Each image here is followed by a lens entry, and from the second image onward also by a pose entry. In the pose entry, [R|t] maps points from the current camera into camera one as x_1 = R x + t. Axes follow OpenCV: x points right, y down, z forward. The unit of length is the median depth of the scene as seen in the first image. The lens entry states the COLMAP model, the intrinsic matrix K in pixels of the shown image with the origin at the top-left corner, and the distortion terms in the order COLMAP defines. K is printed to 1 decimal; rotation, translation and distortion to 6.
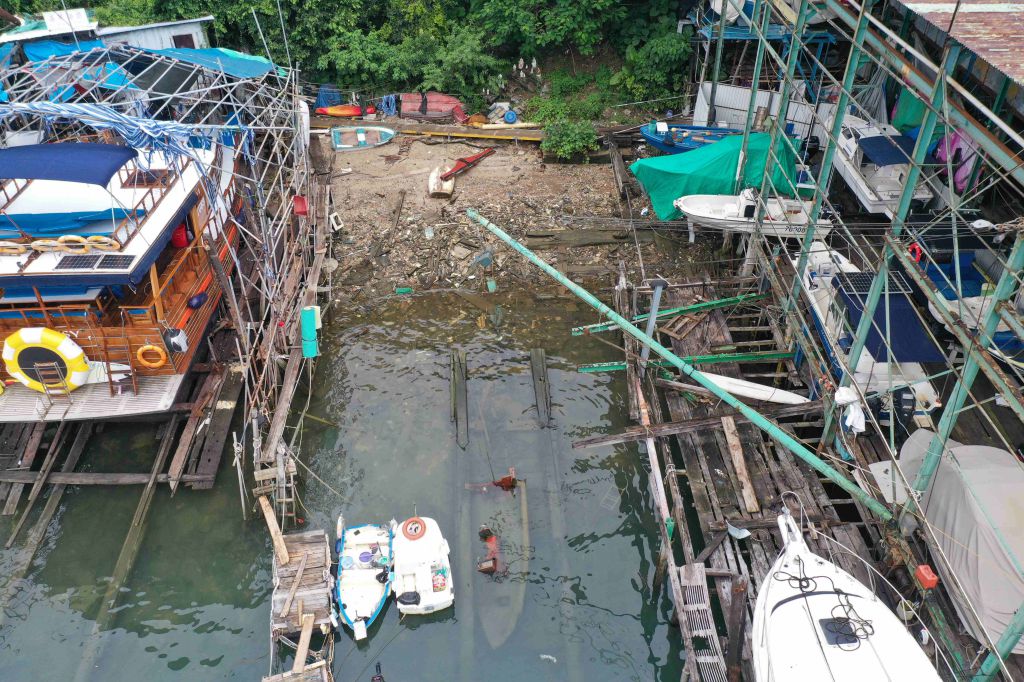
lens RADIAL K [[807.8, 0, 504.6], [0, 807.8, 346.8], [0, 0, 1]] dist [0.012251, 0.001283]
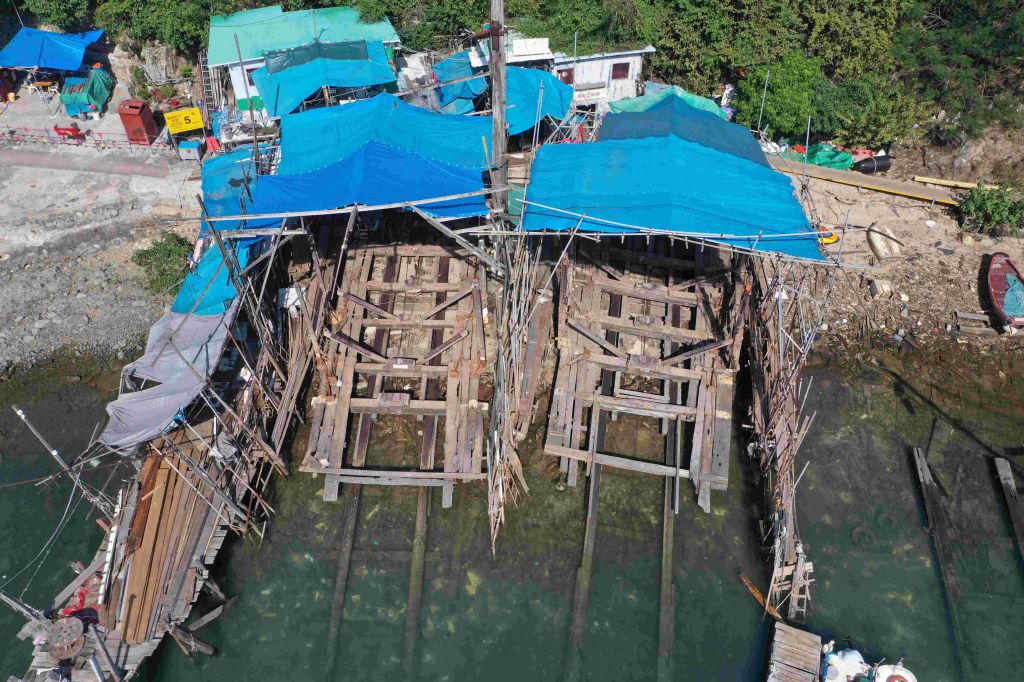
lens RADIAL K [[807.8, 0, 512.0], [0, 807.8, 335.3], [0, 0, 1]] dist [0.012251, 0.001283]
pose [[0.976876, 0.153717, -0.148605, -0.561059], [-0.137327, 0.983834, 0.114940, -0.241952], [0.163871, -0.091875, 0.982194, -0.135104]]
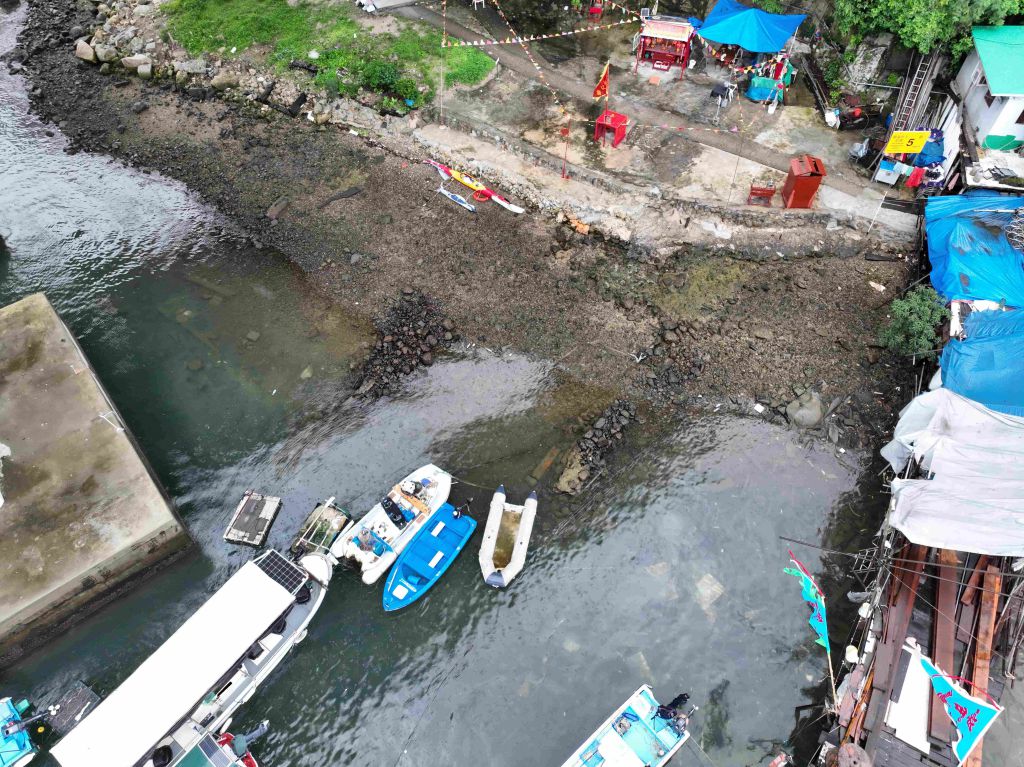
lens RADIAL K [[716.4, 0, 512.1], [0, 716.4, 384.3], [0, 0, 1]] dist [-0.000921, 0.017710]
pose [[0.774338, 0.498232, -0.390084, -1.399932], [-0.383202, 0.859798, 0.337495, -0.168383], [0.503544, -0.111854, 0.856698, -0.150492]]
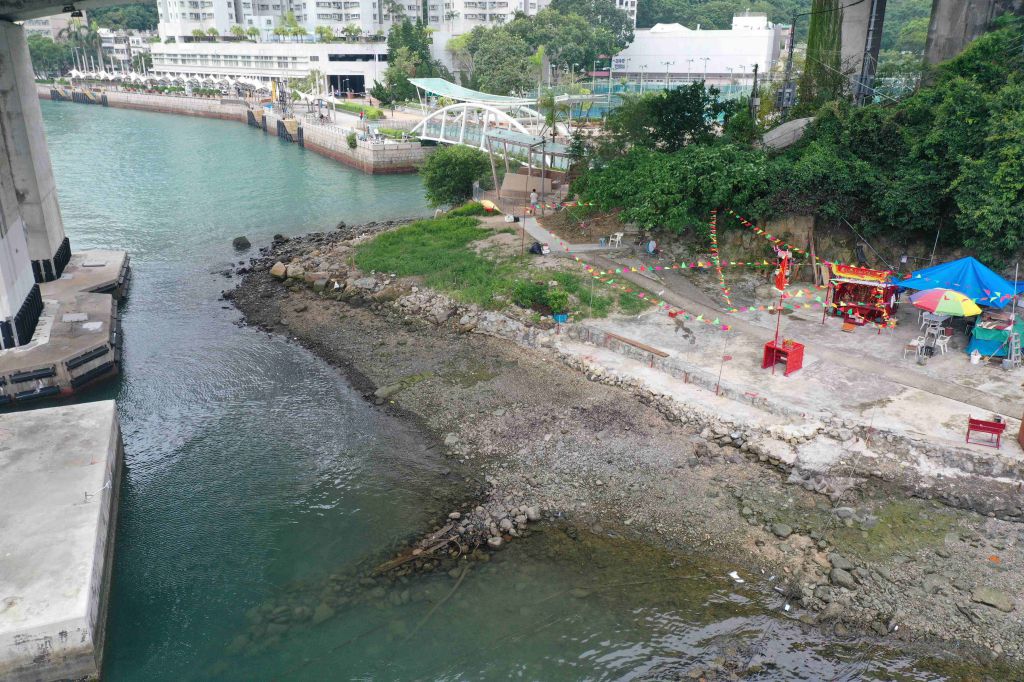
lens RADIAL K [[807.8, 0, 512.6], [0, 807.8, 342.7], [0, 0, 1]] dist [0.012251, 0.001283]
pose [[0.556127, 0.287077, -0.779942, -1.250291], [-0.508965, 0.859528, -0.046540, 0.099628], [0.657022, 0.422845, 0.624119, 0.110199]]
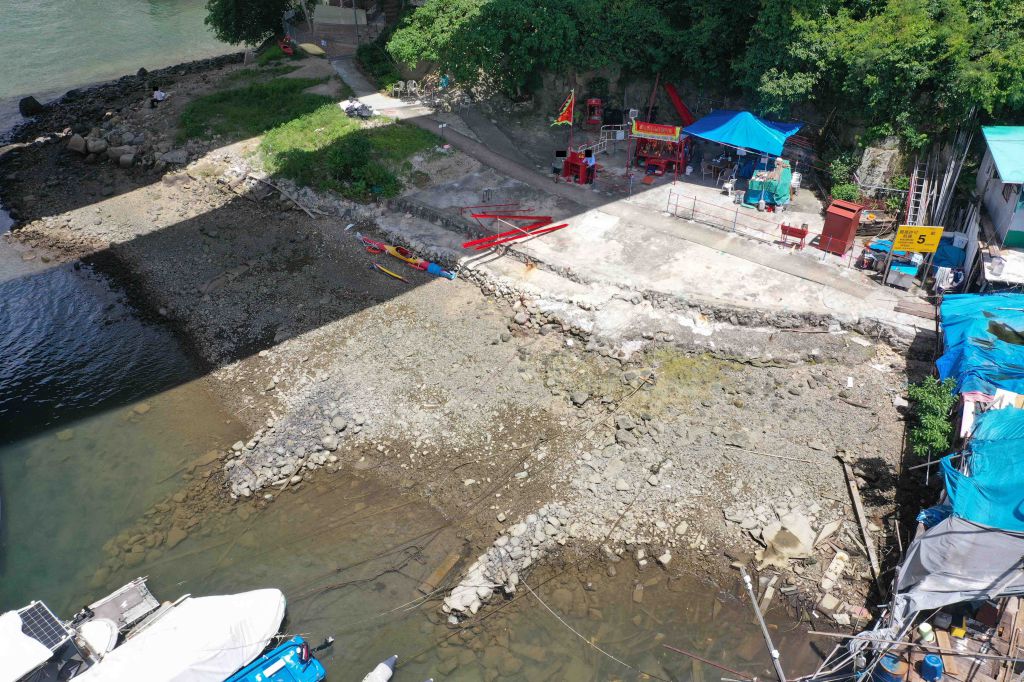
lens RADIAL K [[807.8, 0, 508.1], [0, 807.8, 332.5], [0, 0, 1]] dist [0.012251, 0.001283]
pose [[0.701435, 0.396270, -0.592418, -1.195696], [-0.427970, 0.898838, 0.094510, -0.088664], [0.569939, 0.187244, 0.800068, 0.042593]]
